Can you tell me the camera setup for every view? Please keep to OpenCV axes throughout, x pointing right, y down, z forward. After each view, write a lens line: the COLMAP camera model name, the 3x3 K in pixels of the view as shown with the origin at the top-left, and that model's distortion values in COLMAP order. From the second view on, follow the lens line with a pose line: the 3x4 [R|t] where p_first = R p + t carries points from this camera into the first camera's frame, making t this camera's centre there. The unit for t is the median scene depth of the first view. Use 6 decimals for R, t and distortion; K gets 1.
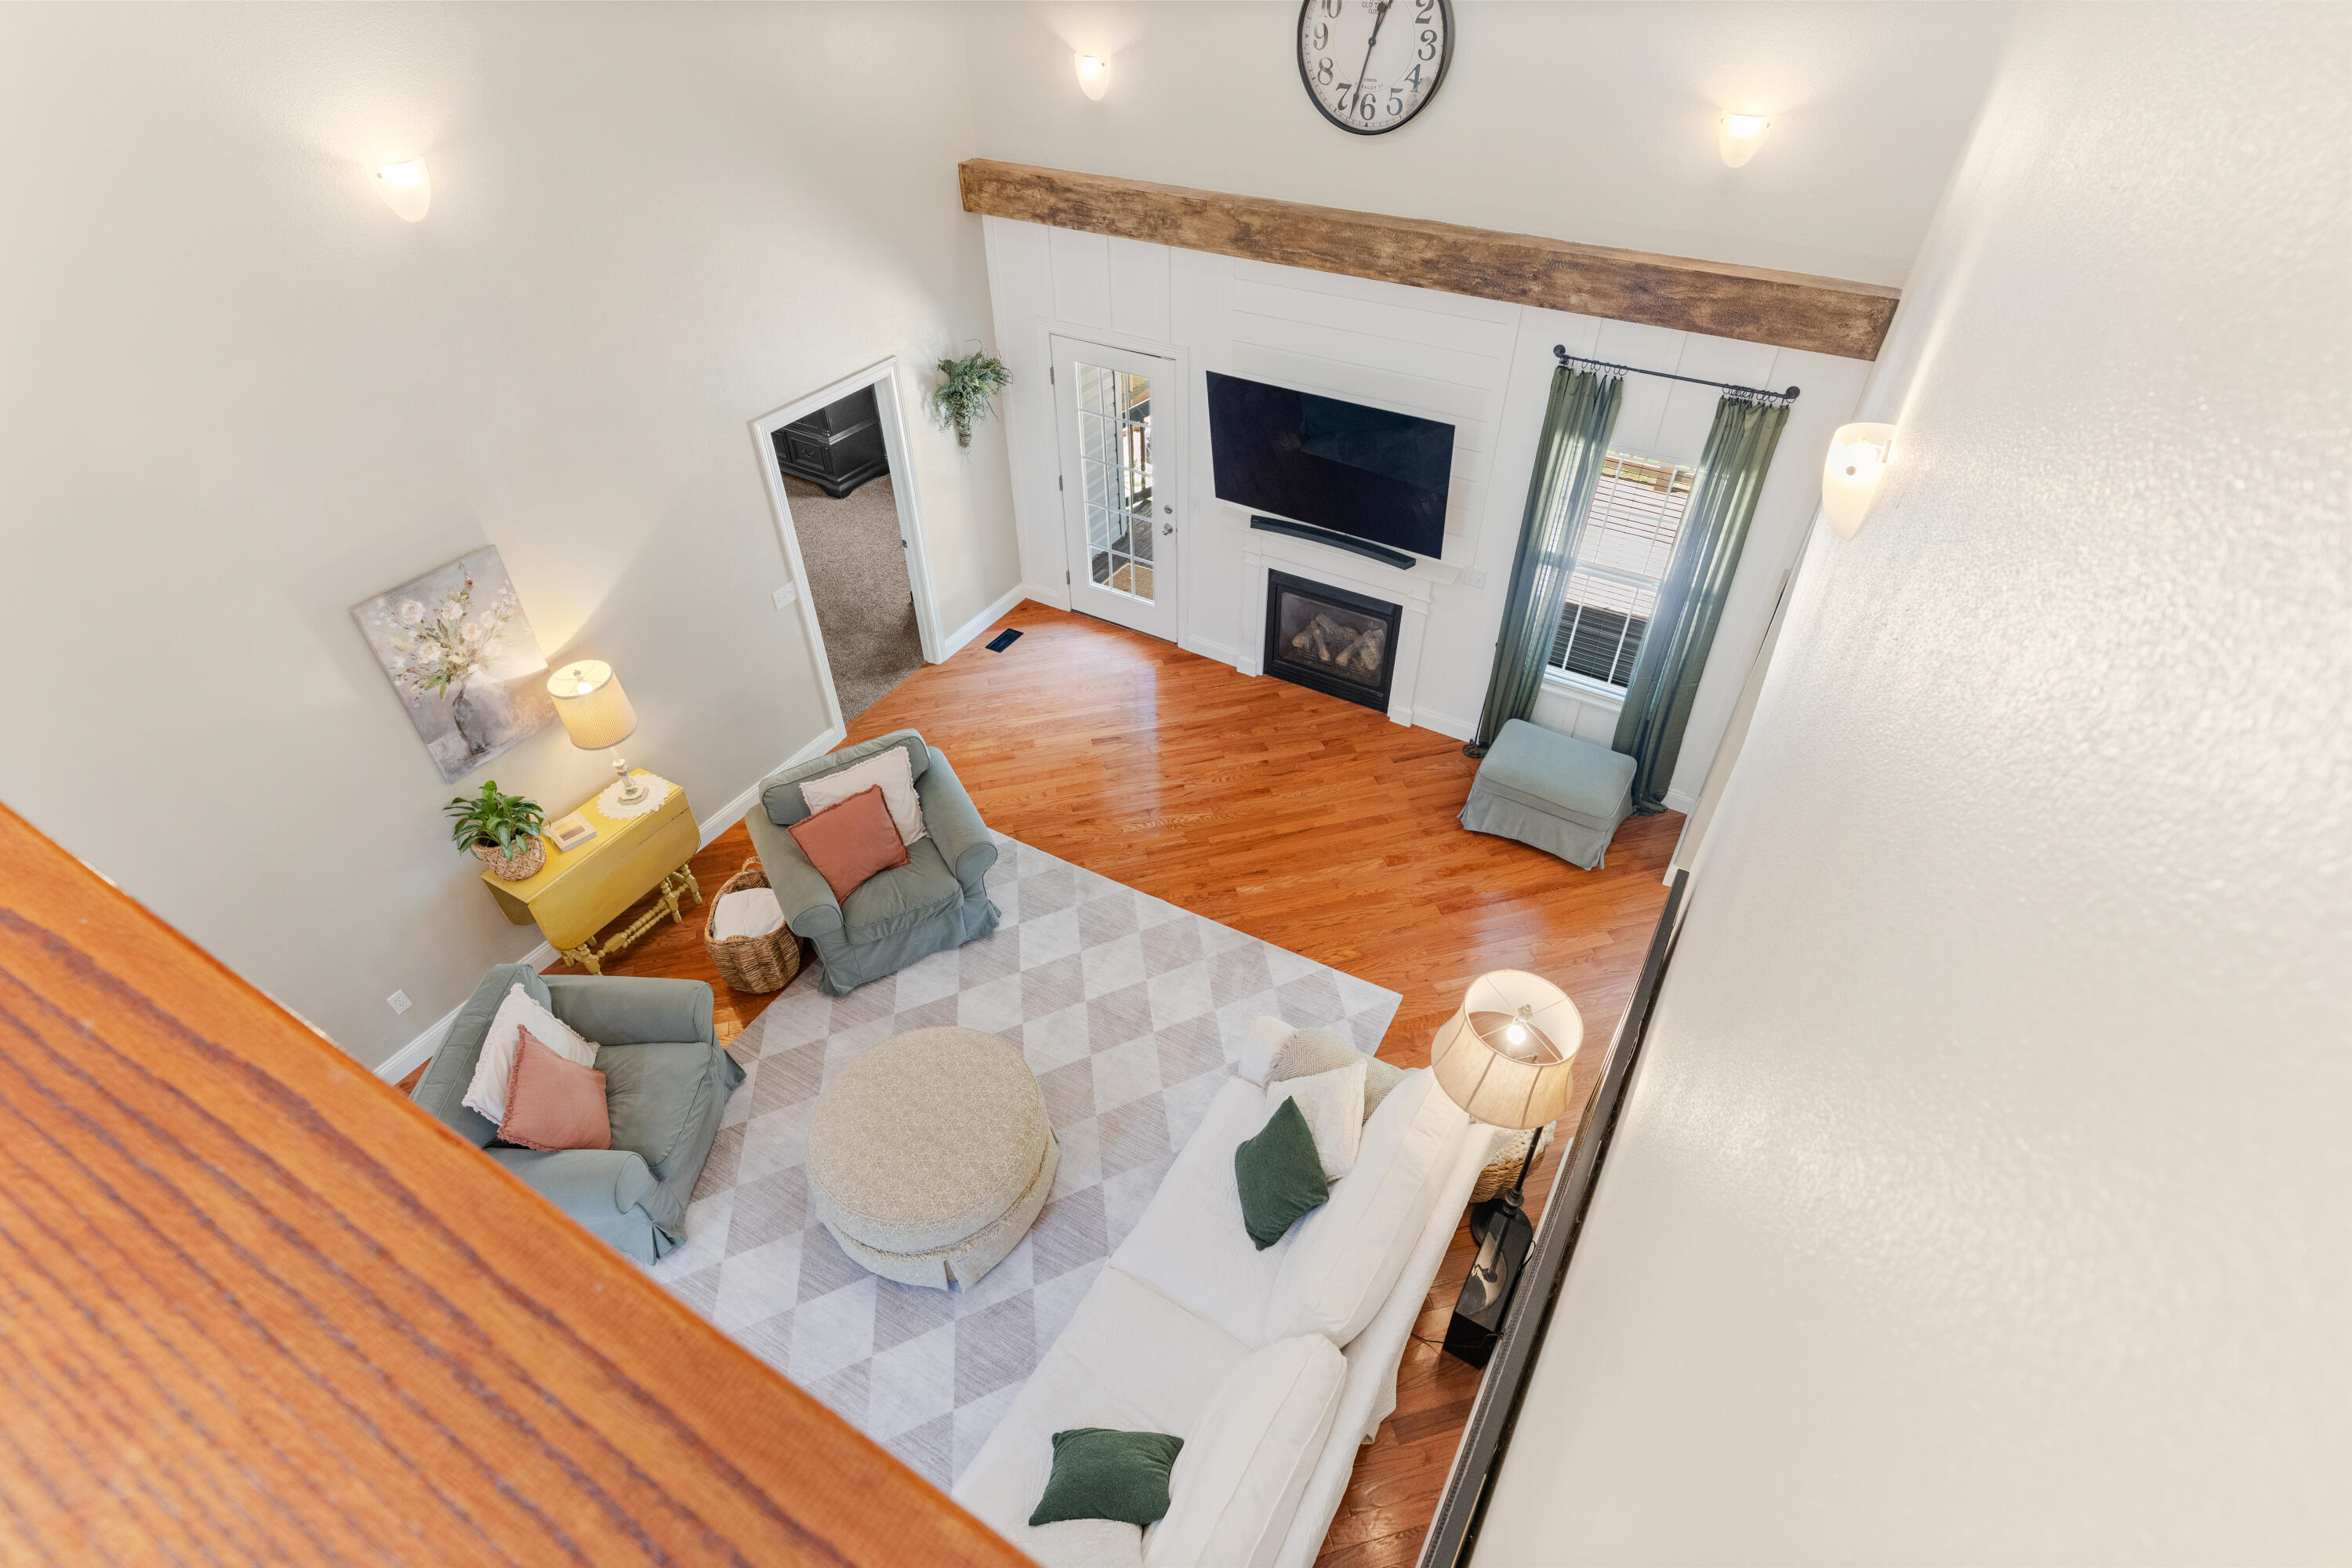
lens RADIAL K [[1138.5, 0, 1174.9], [0, 1138.5, 777.6], [0, 0, 1]] dist [0.005880, 0.000266]
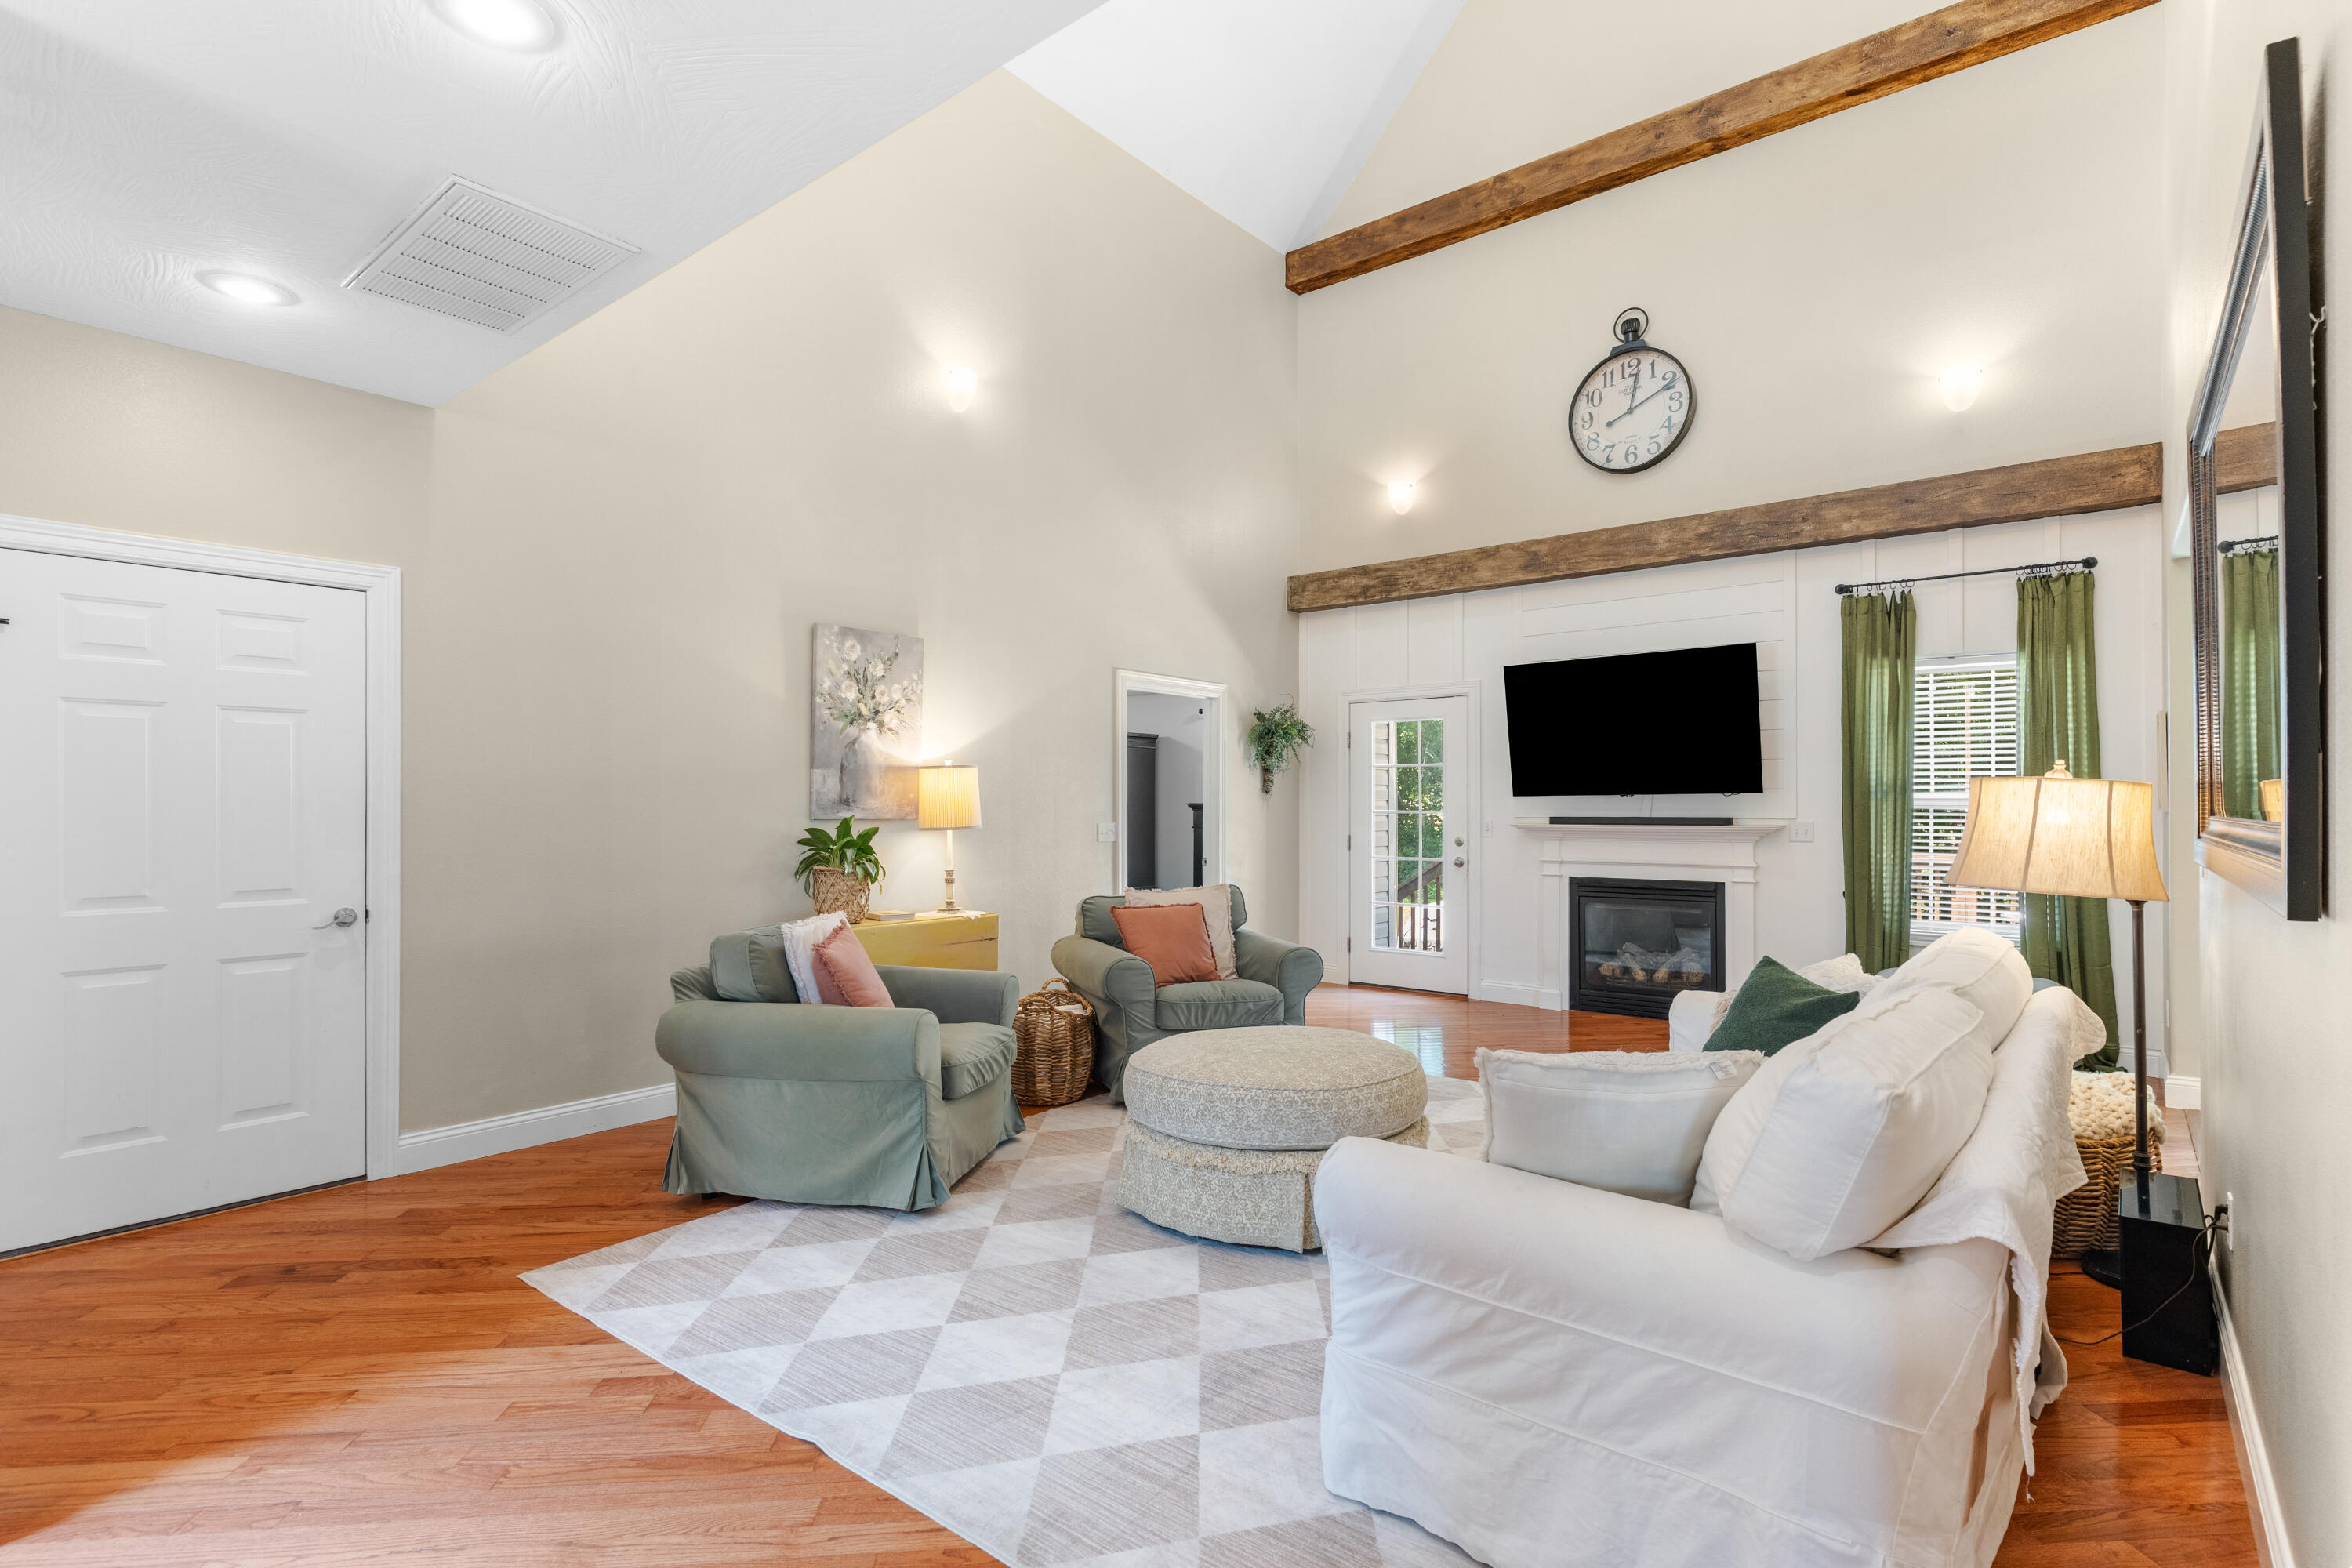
lens RADIAL K [[1138.5, 0, 1173.3], [0, 1138.5, 781.5], [0, 0, 1]] dist [0.005880, 0.000266]
pose [[0.988492, 0.007593, -0.151082, -0.144095], [-0.106750, 0.742650, -0.661117, 0.589831], [0.107181, 0.669637, 0.734914, 0.233553]]
